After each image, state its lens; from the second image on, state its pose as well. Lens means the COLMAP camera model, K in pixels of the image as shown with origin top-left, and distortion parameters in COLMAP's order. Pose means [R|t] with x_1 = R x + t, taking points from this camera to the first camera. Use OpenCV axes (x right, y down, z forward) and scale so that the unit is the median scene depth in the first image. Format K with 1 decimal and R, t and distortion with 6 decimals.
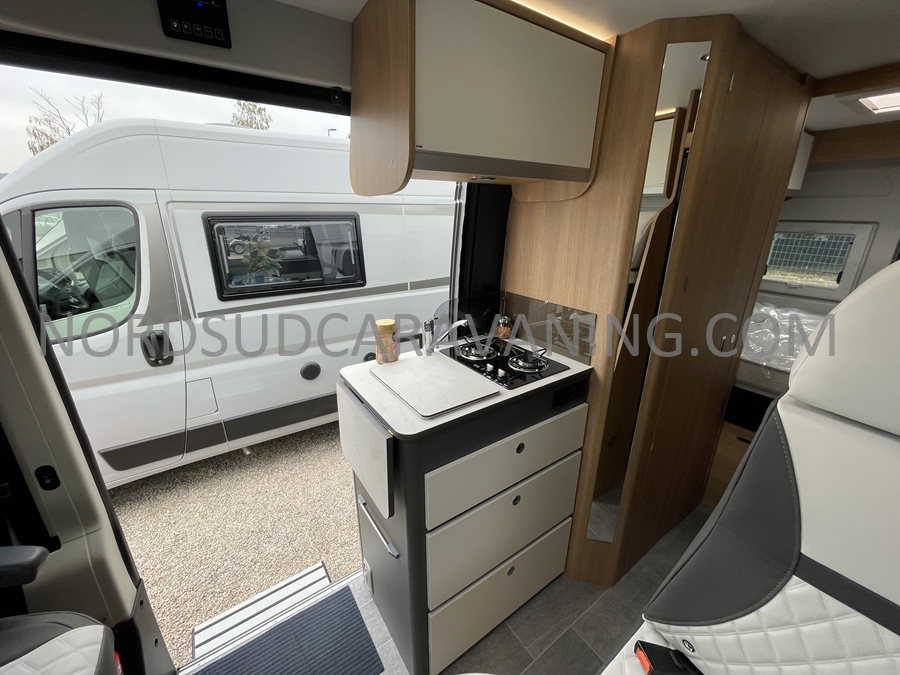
lens RADIAL K [[360.2, 0, 450.0], [0, 360.2, 333.2], [0, 0, 1]] dist [0.008574, -0.005250]
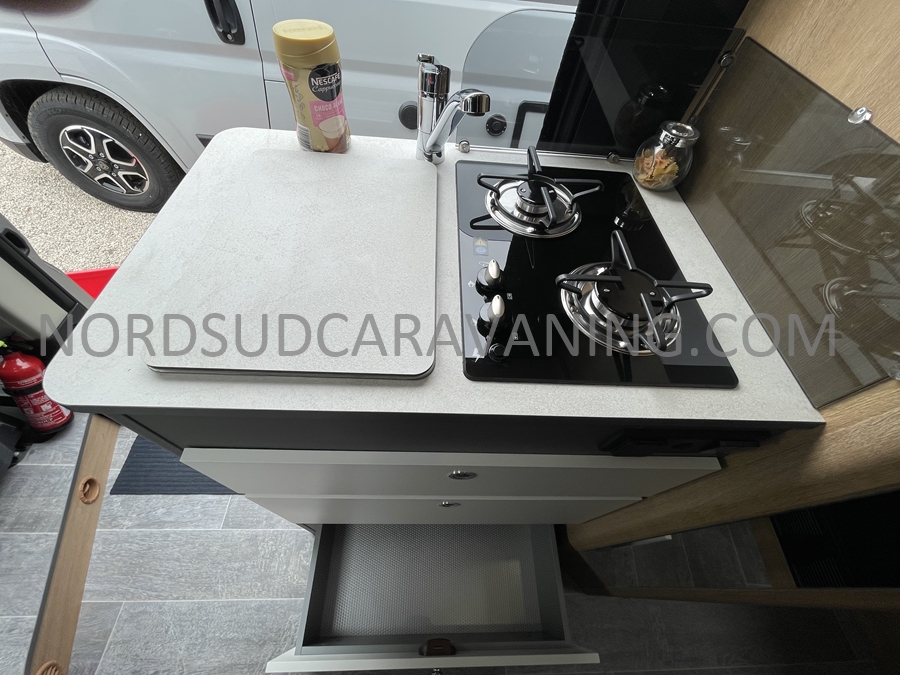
lens RADIAL K [[360.2, 0, 450.0], [0, 360.2, 333.2], [0, 0, 1]] dist [0.008574, -0.005250]
pose [[0.829130, 0.494160, -0.261435, 0.154936], [-0.258404, 0.753436, 0.604617, -0.047962], [0.495752, -0.433750, 0.752390, 0.551927]]
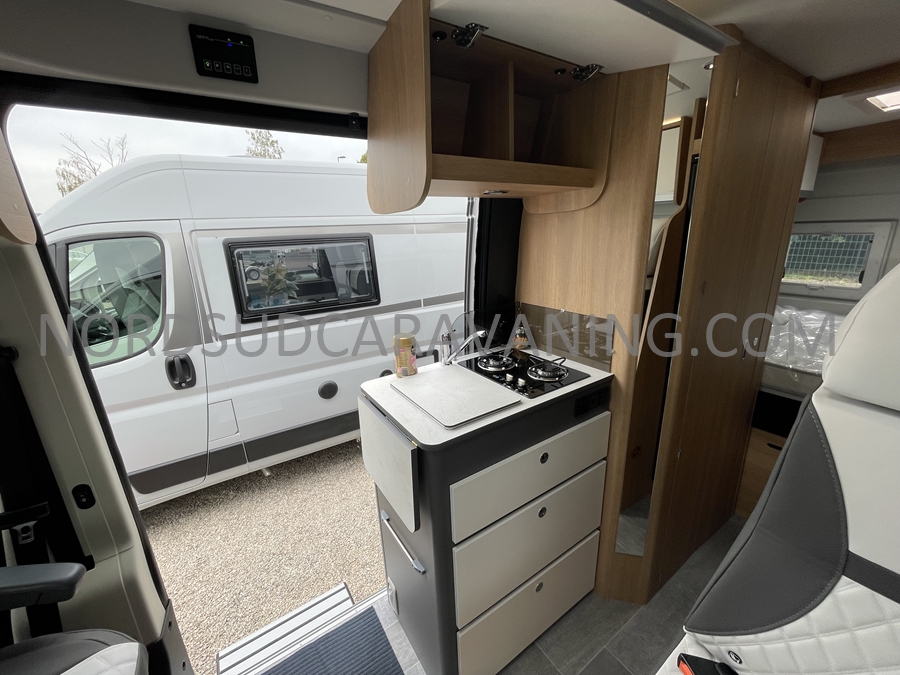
lens RADIAL K [[360.2, 0, 450.0], [0, 360.2, 333.2], [0, 0, 1]] dist [0.008574, -0.005250]
pose [[0.998888, -0.035003, -0.031590, -0.014333], [0.033447, 0.998264, -0.048486, 0.012177], [0.033232, 0.047376, 0.998324, -0.008501]]
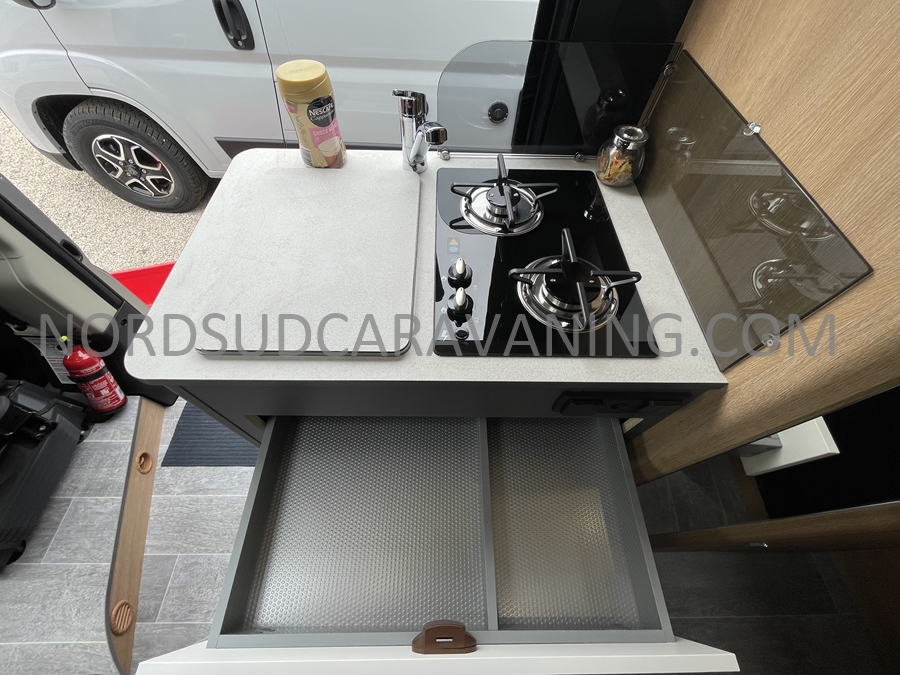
lens RADIAL K [[360.2, 0, 450.0], [0, 360.2, 333.2], [0, 0, 1]] dist [0.008574, -0.005250]
pose [[0.828229, 0.482734, -0.284611, 0.204861], [-0.204970, 0.733647, 0.647880, -0.097331], [0.521558, -0.478257, 0.706574, 0.523141]]
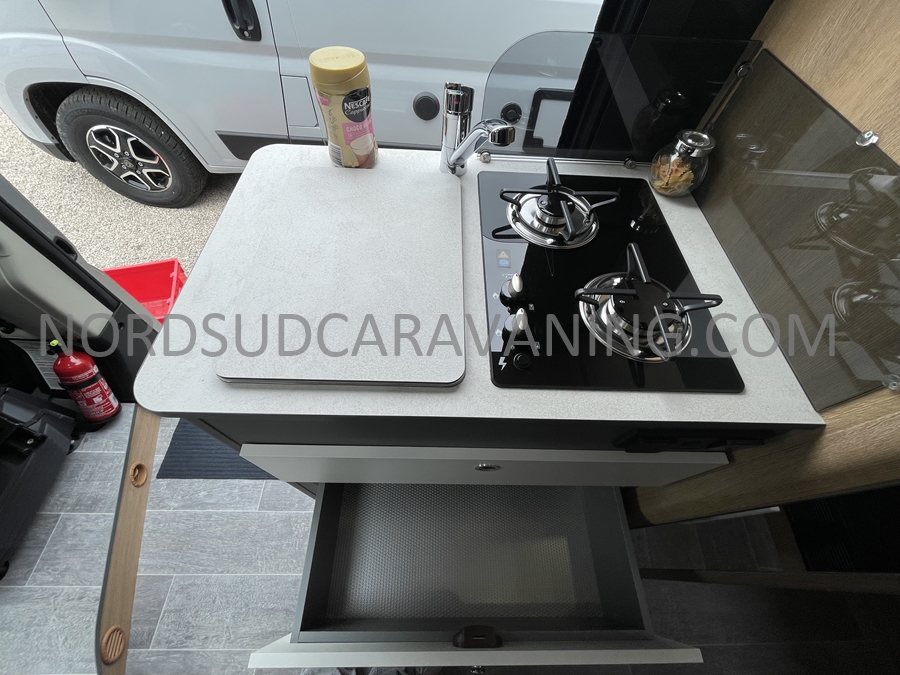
lens RADIAL K [[360.2, 0, 450.0], [0, 360.2, 333.2], [0, 0, 1]] dist [0.008574, -0.005250]
pose [[0.823763, 0.497942, -0.271050, 0.142856], [-0.229888, 0.730410, 0.643158, -0.076298], [0.518233, -0.467499, 0.716156, 0.533869]]
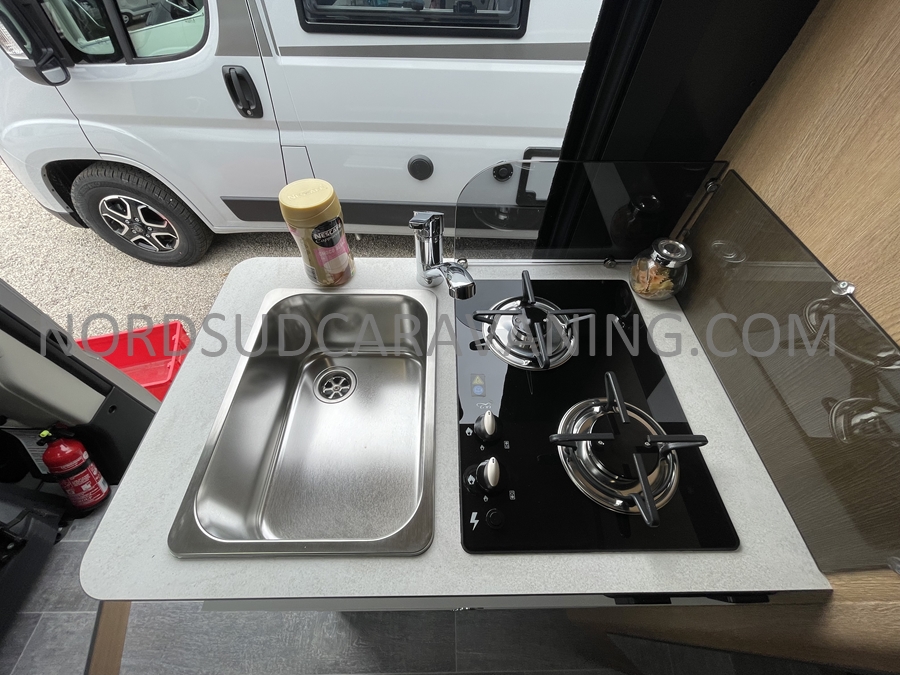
lens RADIAL K [[360.2, 0, 450.0], [0, 360.2, 333.2], [0, 0, 1]] dist [0.008574, -0.005250]
pose [[0.831899, 0.448332, -0.327021, 0.122744], [-0.193816, 0.786933, 0.585809, -0.143616], [0.519980, -0.423952, 0.741542, 0.598131]]
